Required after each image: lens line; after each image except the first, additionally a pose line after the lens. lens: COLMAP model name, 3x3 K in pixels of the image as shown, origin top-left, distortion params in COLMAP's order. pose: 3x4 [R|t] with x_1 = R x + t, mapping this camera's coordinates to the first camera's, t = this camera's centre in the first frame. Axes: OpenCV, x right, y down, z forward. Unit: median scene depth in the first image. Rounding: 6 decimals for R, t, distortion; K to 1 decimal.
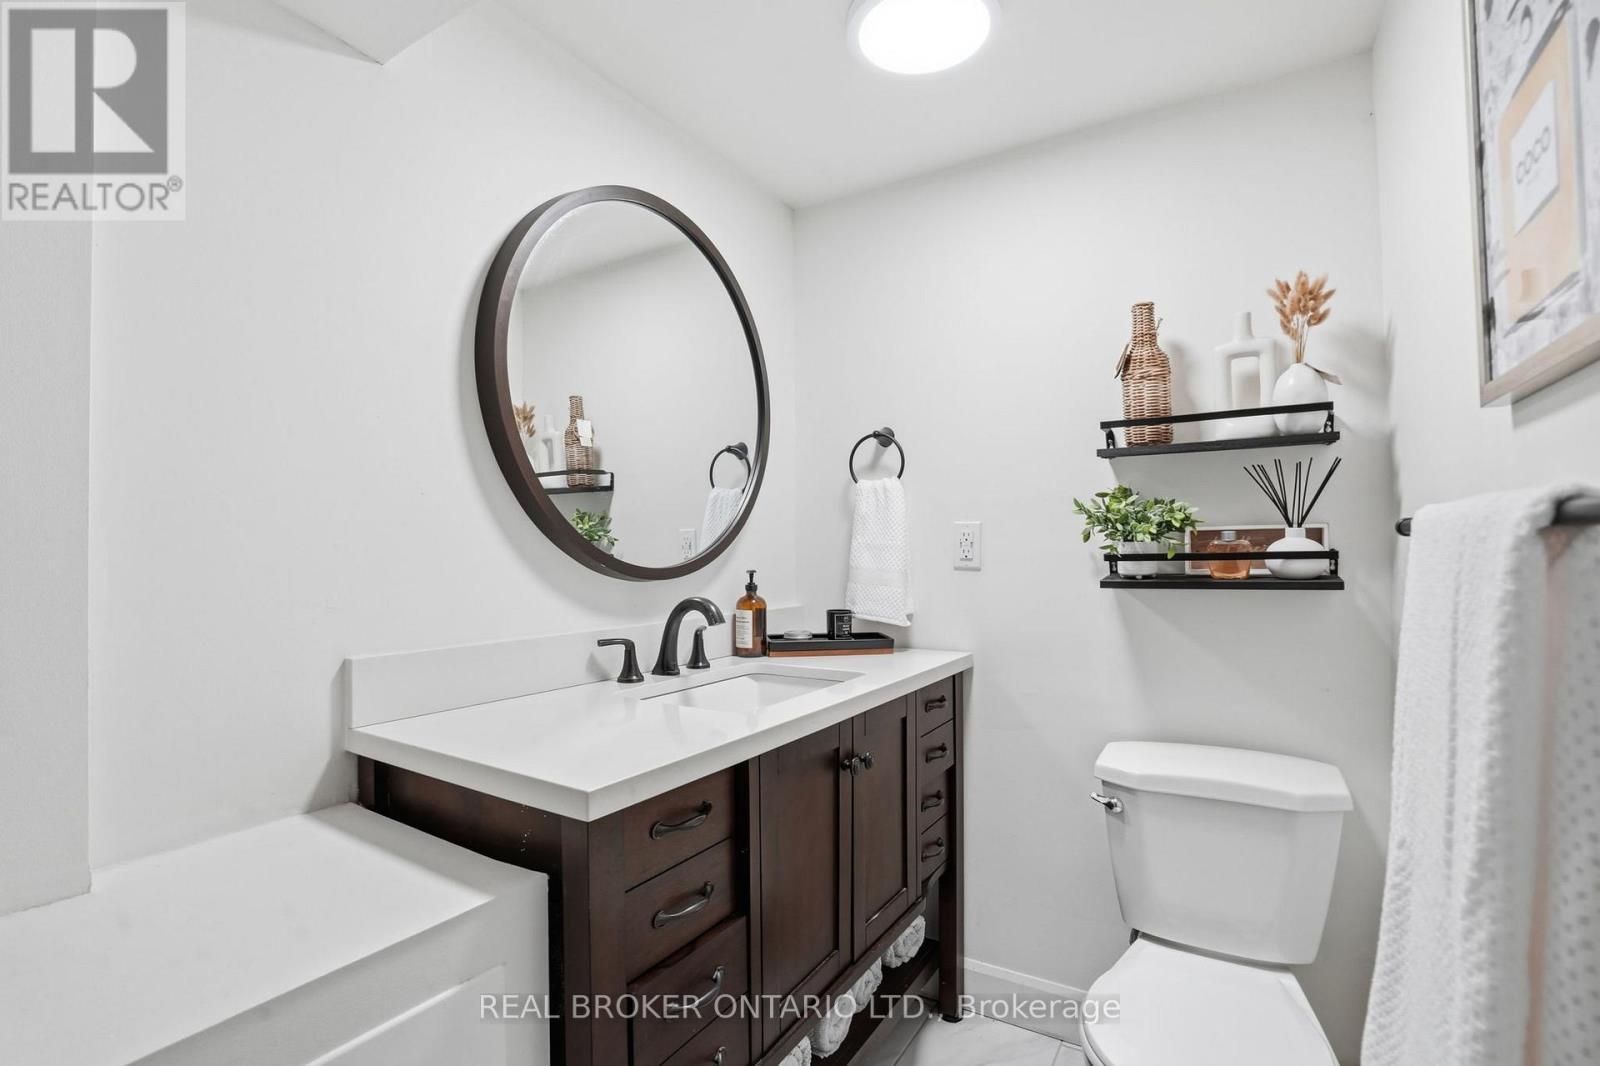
lens RADIAL K [[742.0, 0, 788.9], [0, 742.0, 537.7], [0, 0, 1]] dist [-0.072226, 0.032258]
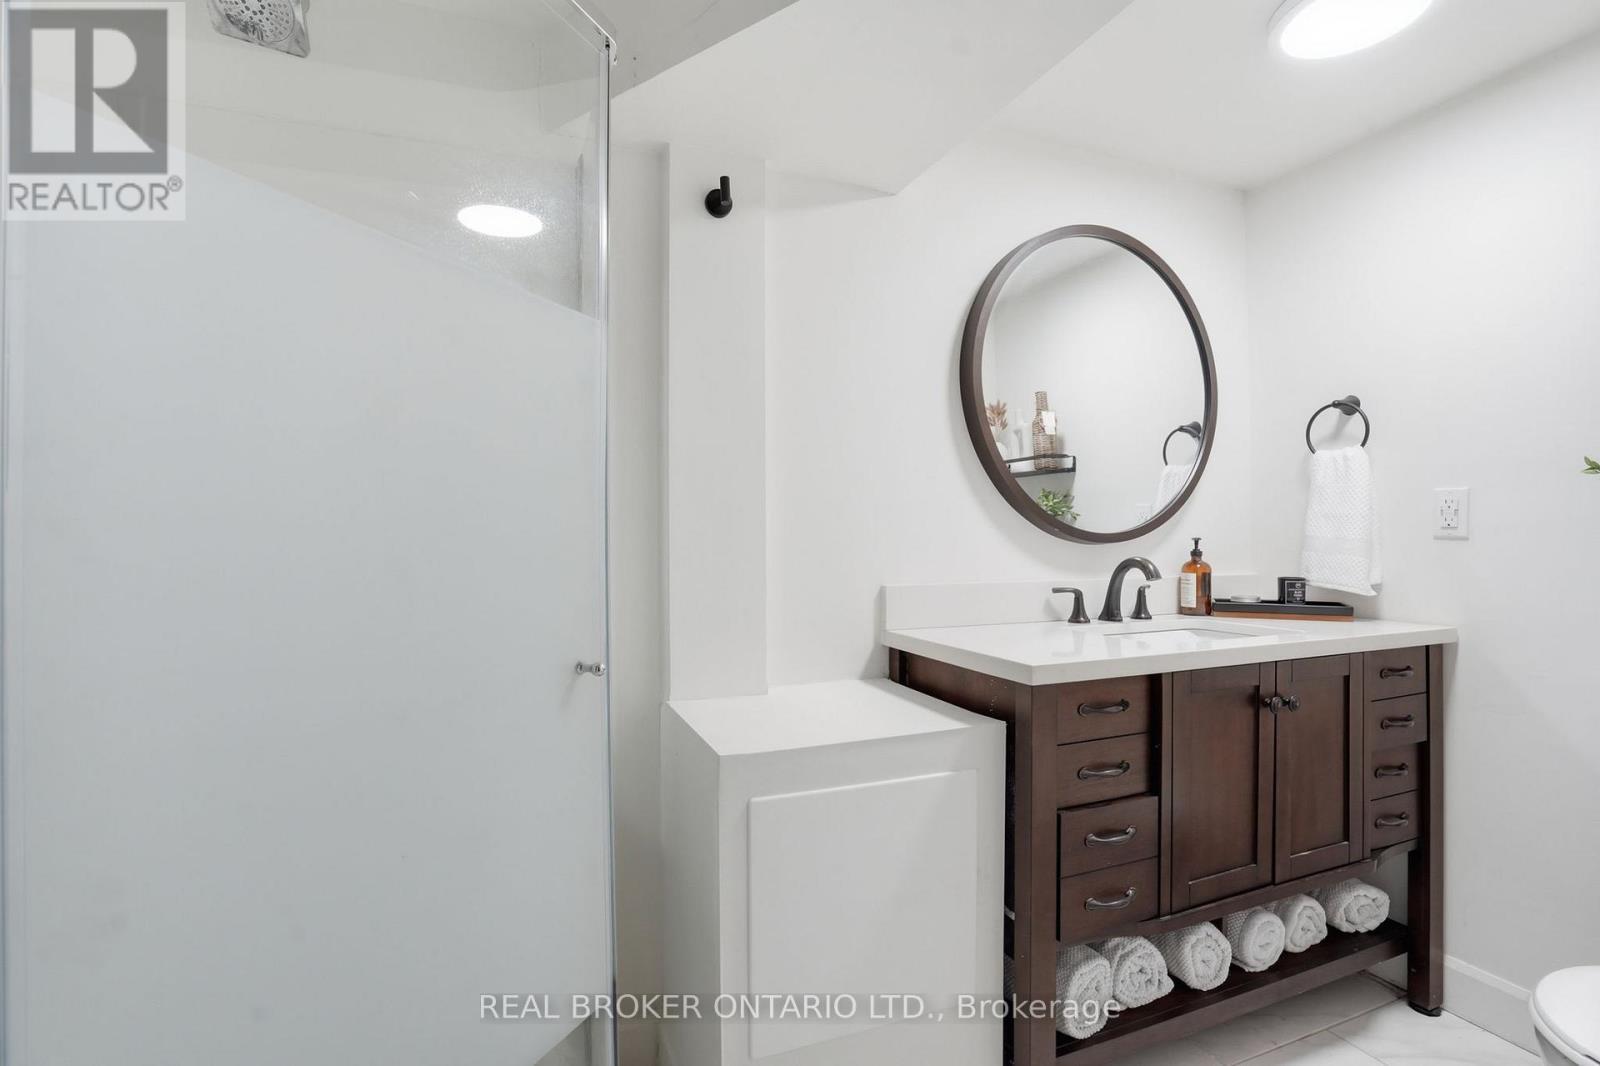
lens RADIAL K [[742.0, 0, 788.9], [0, 742.0, 537.7], [0, 0, 1]] dist [-0.072226, 0.032258]
pose [[0.809436, 0.004309, -0.587192, 0.095089], [0.007726, 0.999808, 0.017987, 0.019348], [0.587157, -0.019096, 0.809248, -0.239137]]
